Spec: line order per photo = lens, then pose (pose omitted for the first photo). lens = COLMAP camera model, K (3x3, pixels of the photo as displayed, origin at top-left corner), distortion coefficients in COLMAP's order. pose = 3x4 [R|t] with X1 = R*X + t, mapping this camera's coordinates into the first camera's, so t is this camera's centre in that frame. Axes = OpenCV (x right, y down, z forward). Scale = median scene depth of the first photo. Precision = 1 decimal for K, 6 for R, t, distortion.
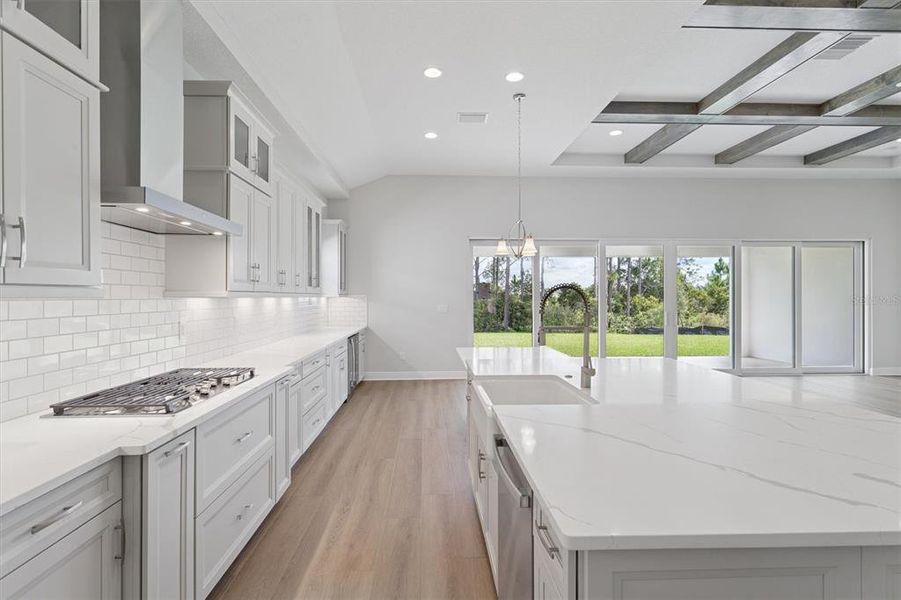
lens RADIAL K [[436.3, 0, 450.5], [0, 436.3, 300.0], [0, 0, 1]] dist [-0.003579, 0.000216]
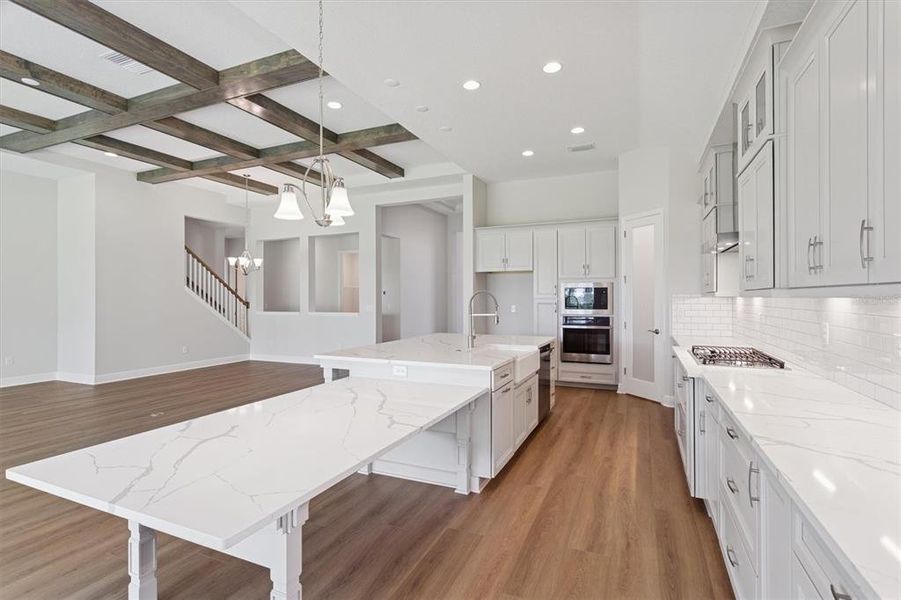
lens RADIAL K [[436.3, 0, 450.5], [0, 436.3, 300.0], [0, 0, 1]] dist [-0.003579, 0.000216]
pose [[-0.894466, -0.004258, 0.447116, -0.302352], [0.003076, 0.999872, 0.015674, -0.012583], [-0.447126, 0.015395, -0.894339, 1.934143]]
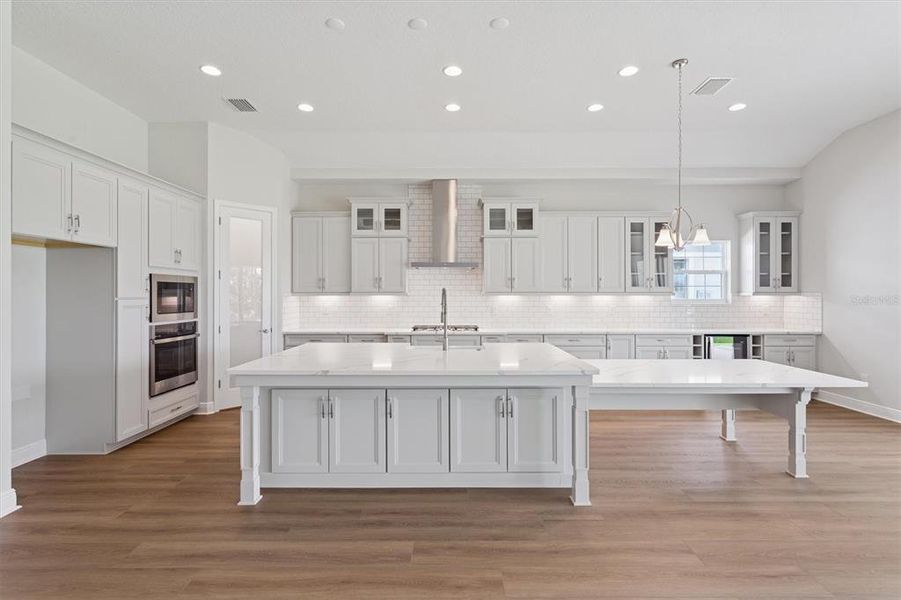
lens RADIAL K [[431.6, 0, 450.5], [0, 431.6, 294.8], [0, 0, 1]] dist [0.026159, 0.000232]
pose [[-0.039995, -0.003410, -0.999194, 1.425791], [-0.008929, 0.999955, -0.003055, 0.000797], [0.999160, 0.008800, -0.040023, 0.795515]]
